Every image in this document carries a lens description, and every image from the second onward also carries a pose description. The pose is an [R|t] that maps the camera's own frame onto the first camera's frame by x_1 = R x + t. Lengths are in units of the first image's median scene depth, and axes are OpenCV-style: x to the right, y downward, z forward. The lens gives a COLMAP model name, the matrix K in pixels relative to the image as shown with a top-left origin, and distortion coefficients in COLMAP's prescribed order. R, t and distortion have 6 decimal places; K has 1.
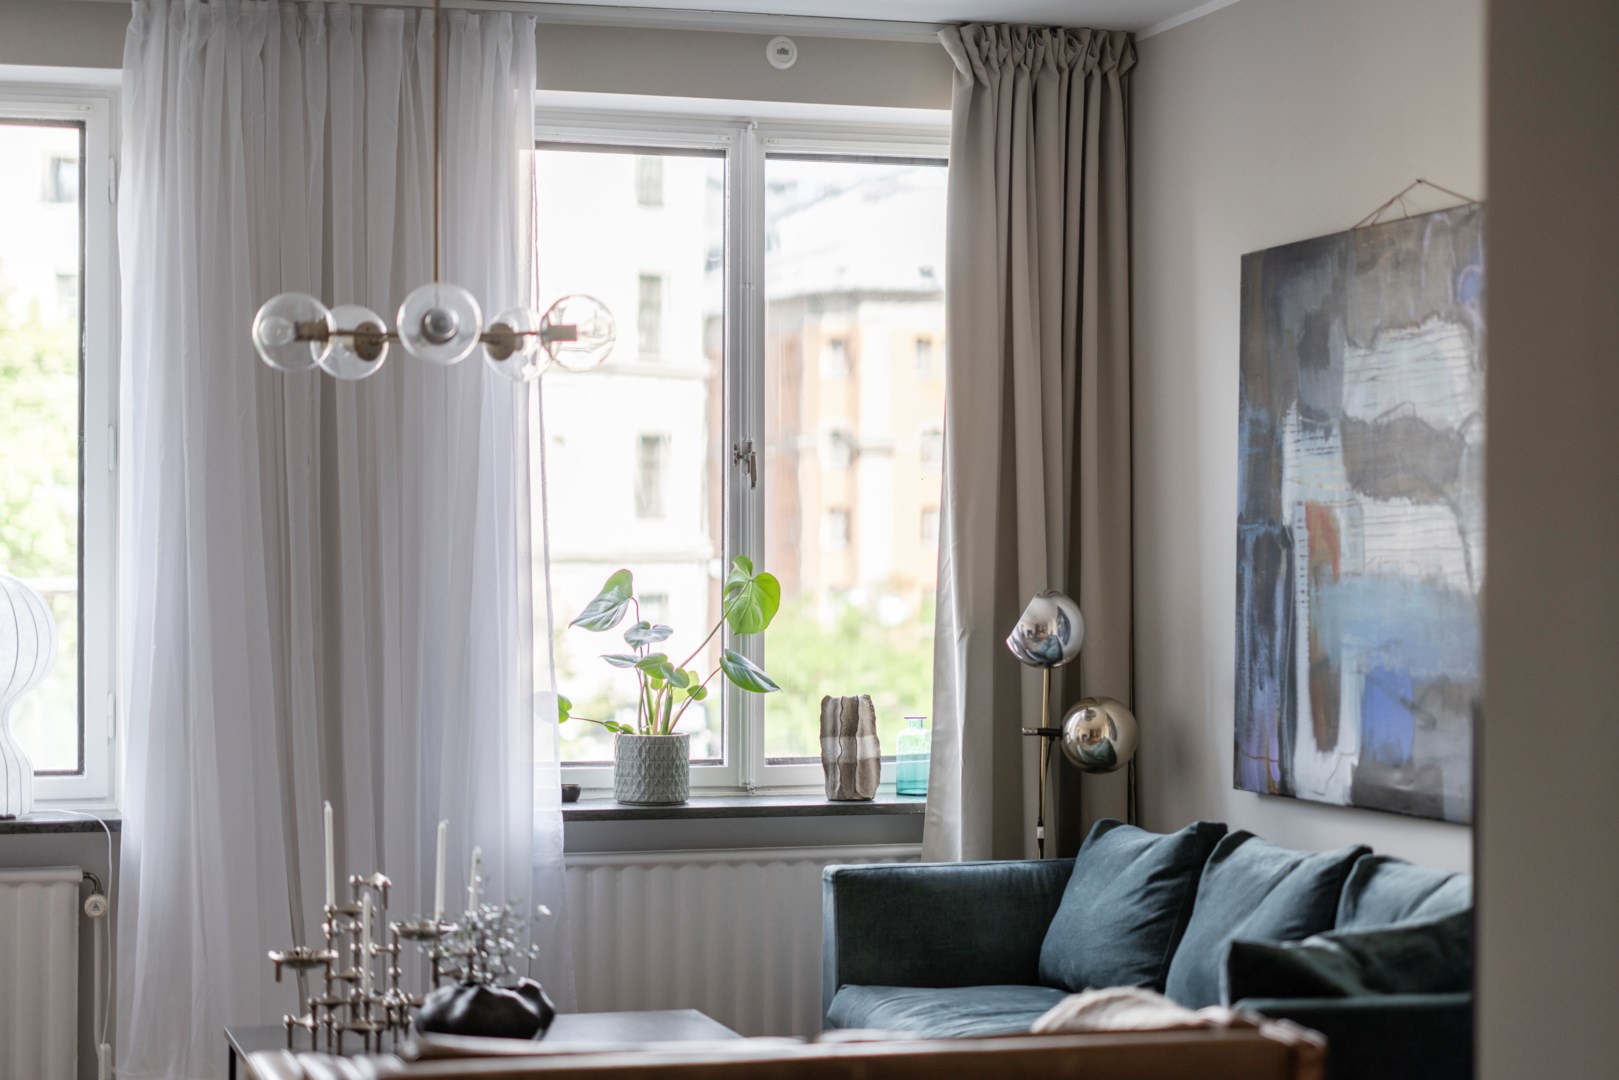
lens RADIAL K [[3038.2, 0, 729.9], [0, 3038.2, 572.0], [0, 0, 1]] dist [0.024720, 0.000000]
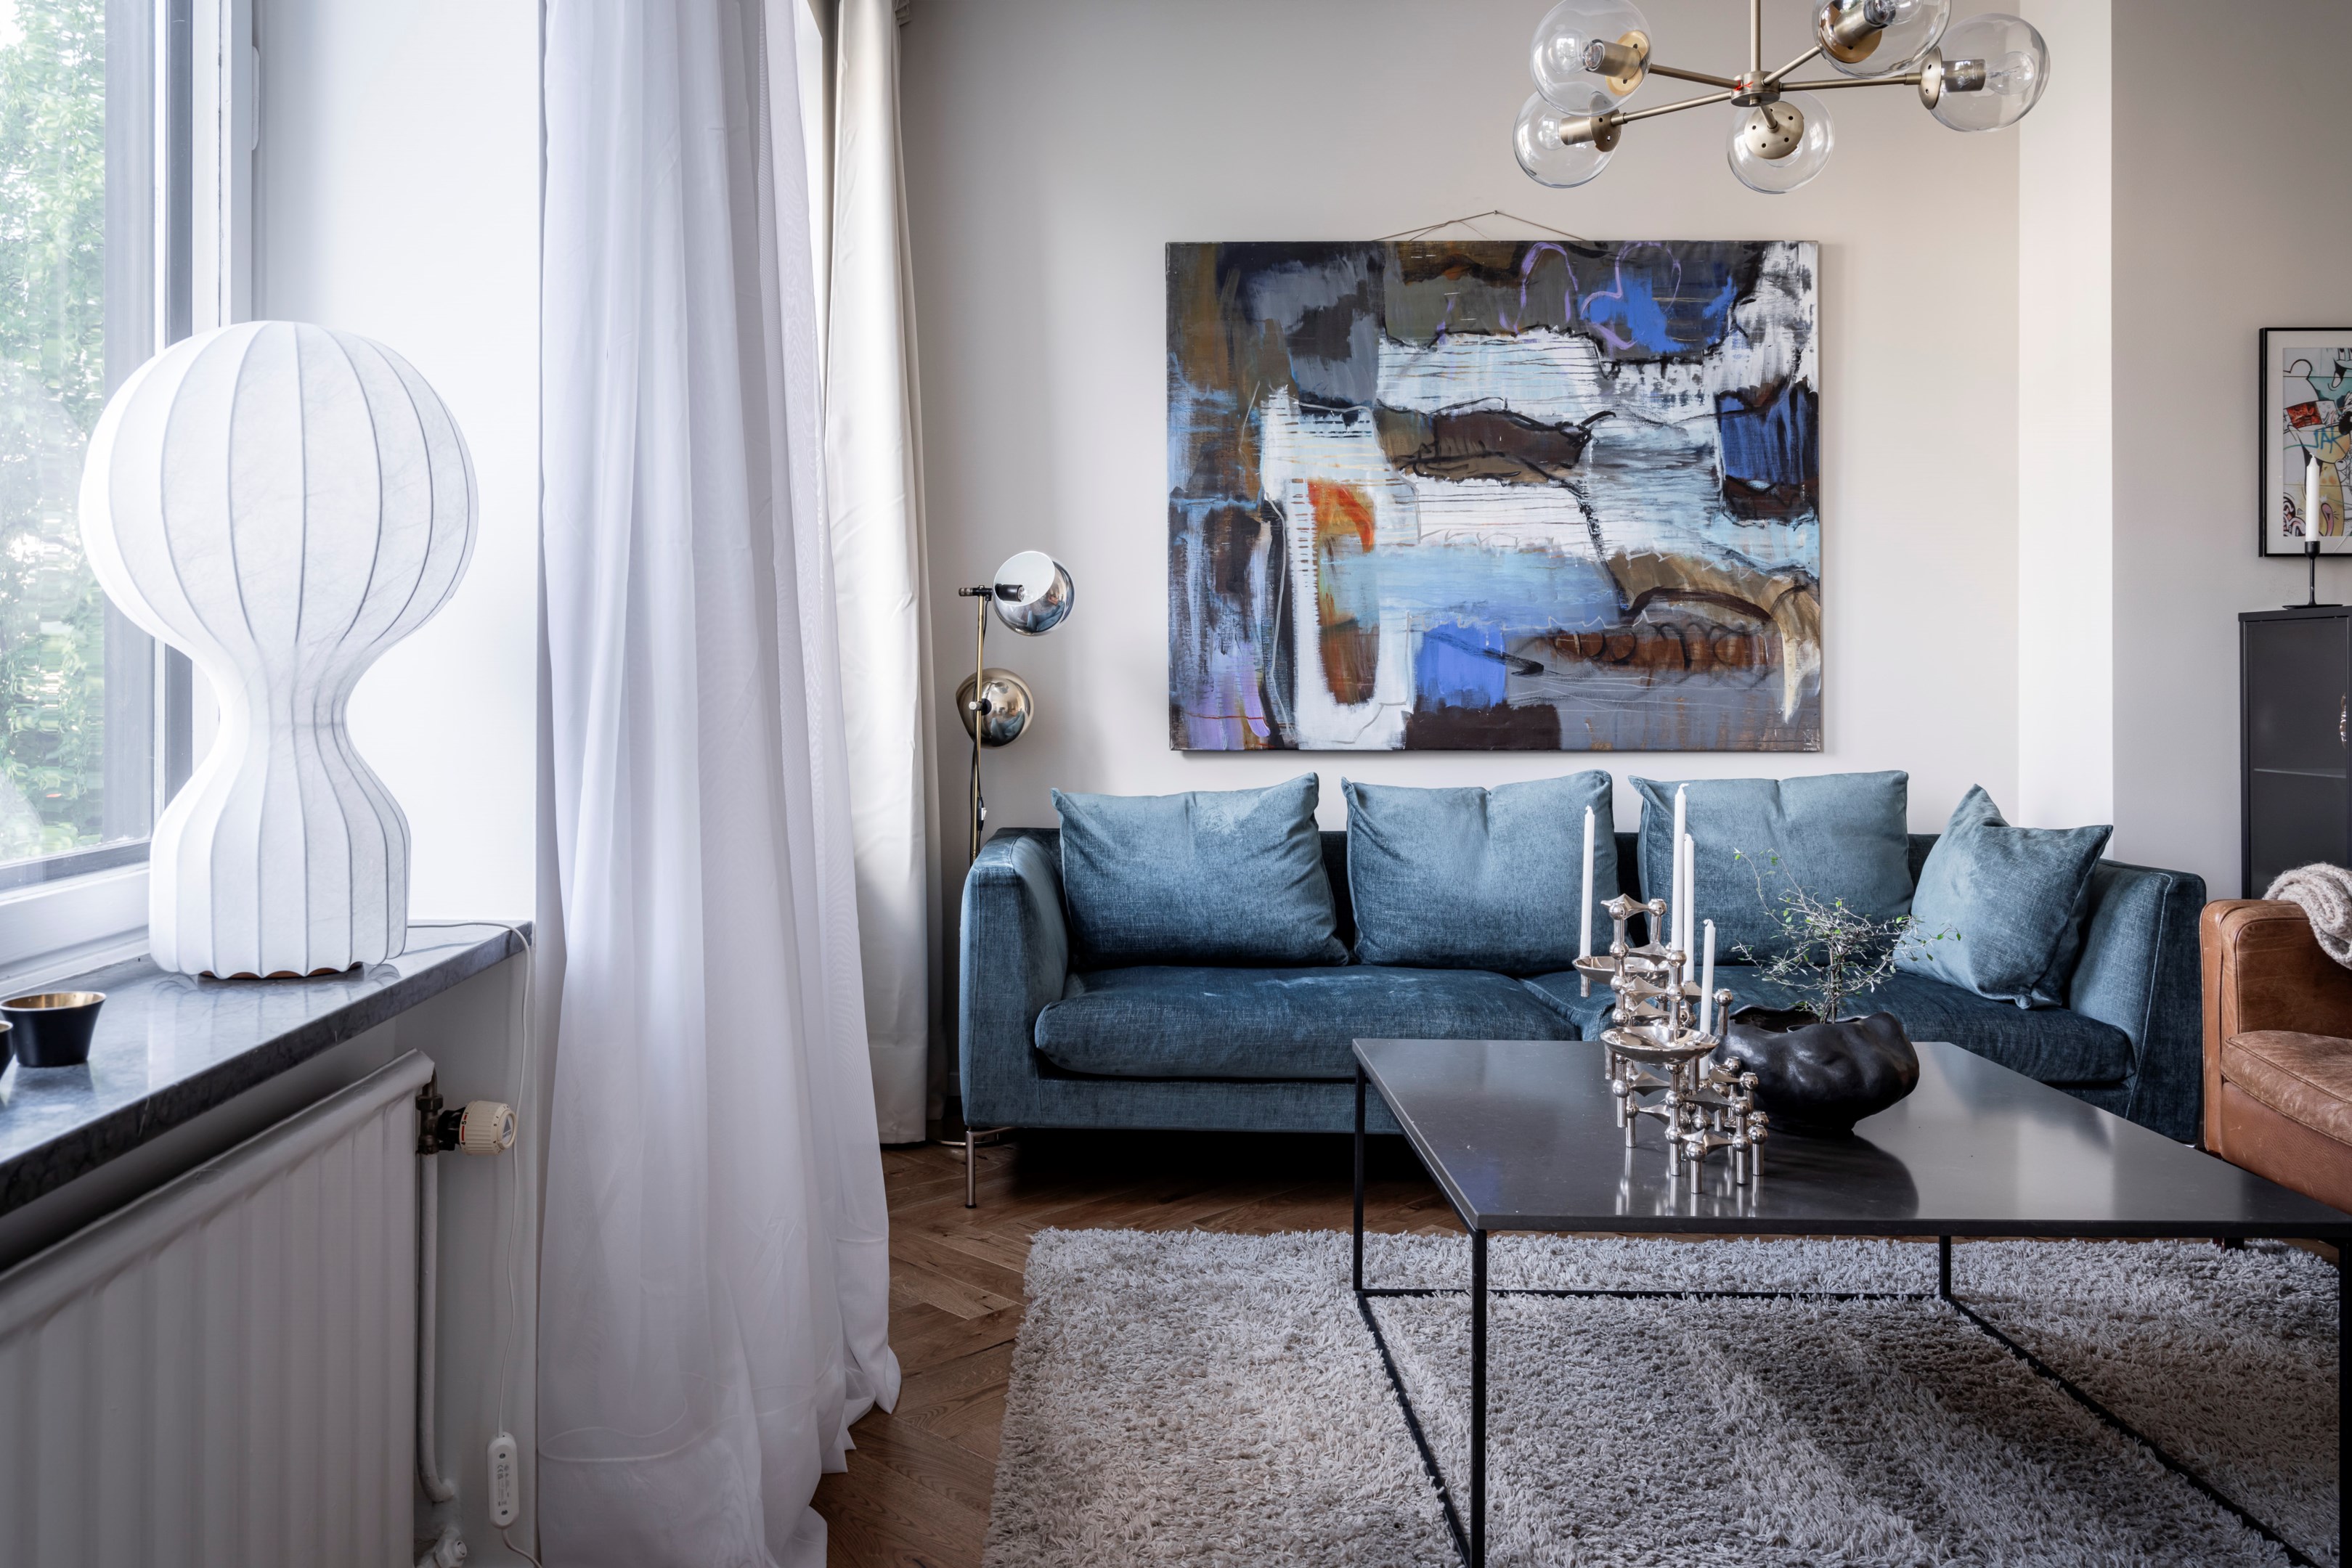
lens RADIAL K [[1804.5, 0, 1080.5], [0, 1804.5, 677.2], [0, 0, 1]] dist [0.005665, 0.000334]
pose [[0.298749, -0.003422, 0.954326, -0.467873], [0.001789, 0.999994, 0.003026, 0.047248], [-0.954330, 0.000803, 0.298753, 0.902089]]
